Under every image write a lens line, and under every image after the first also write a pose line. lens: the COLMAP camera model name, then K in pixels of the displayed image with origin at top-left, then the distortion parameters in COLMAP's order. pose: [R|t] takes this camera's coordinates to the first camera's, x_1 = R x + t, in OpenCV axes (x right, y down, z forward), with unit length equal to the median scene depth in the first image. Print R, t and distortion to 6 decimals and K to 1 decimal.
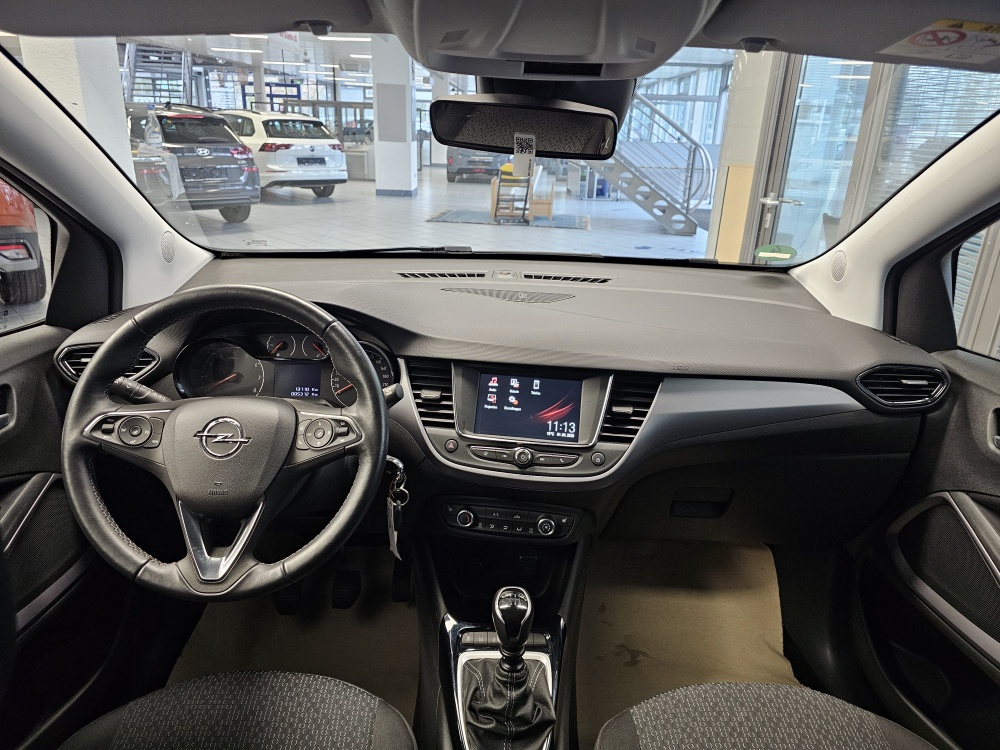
lens RADIAL K [[669.5, 0, 500.5], [0, 669.5, 369.2], [0, 0, 1]] dist [0.081426, -0.092360]
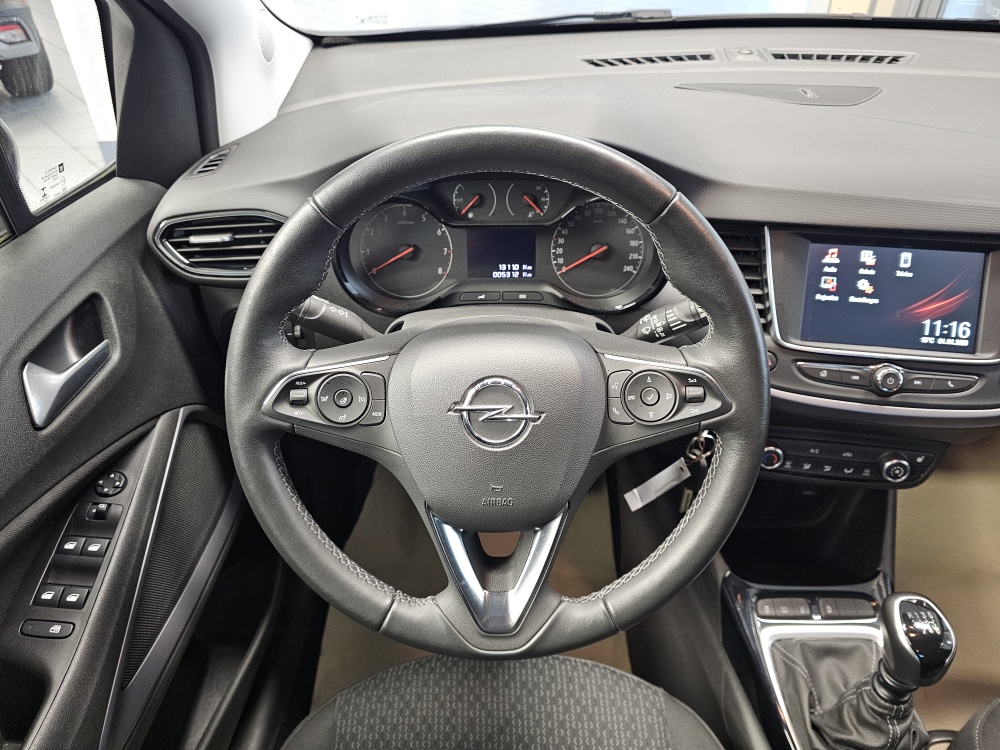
lens RADIAL K [[684.2, 0, 500.2], [0, 684.2, 362.9], [0, 0, 1]] dist [0.044465, -0.054959]
pose [[0.998822, -0.017311, -0.045341, -0.299232], [0.030238, 0.952703, 0.302395, -0.092443], [0.037961, -0.303409, 0.952104, 0.358492]]
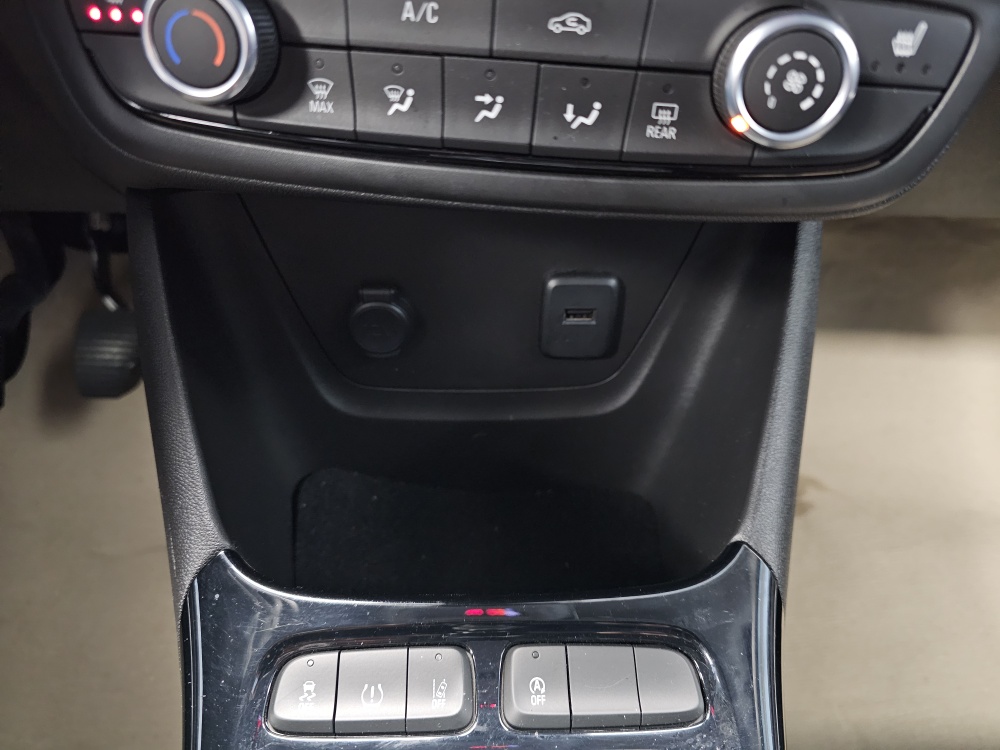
lens RADIAL K [[684.2, 0, 500.2], [0, 684.2, 362.9], [0, 0, 1]] dist [0.044465, -0.054959]
pose [[0.999905, -0.012228, 0.006304, 0.008303], [0.008748, 0.918781, 0.394671, 0.232128], [-0.010618, -0.394579, 0.918801, 0.857650]]
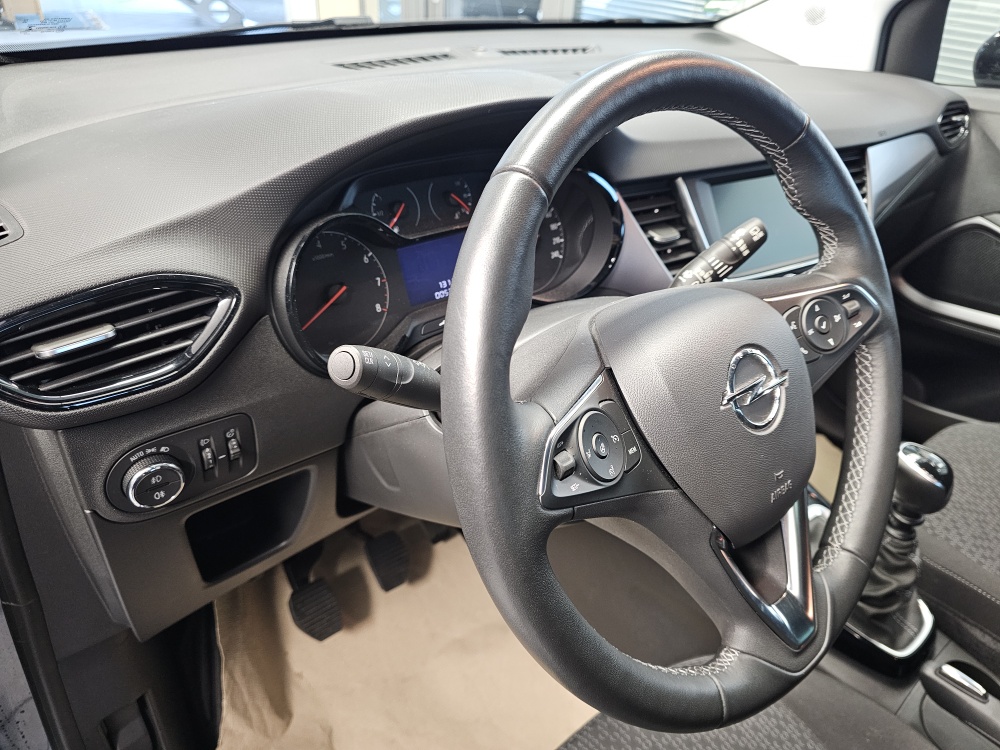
lens RADIAL K [[684.2, 0, 500.2], [0, 684.2, 362.9], [0, 0, 1]] dist [0.044465, -0.054959]
pose [[0.782567, -0.321440, 0.533165, -0.634649], [0.179708, 0.936576, 0.300881, -0.076002], [-0.596065, -0.139646, 0.790699, 0.571949]]
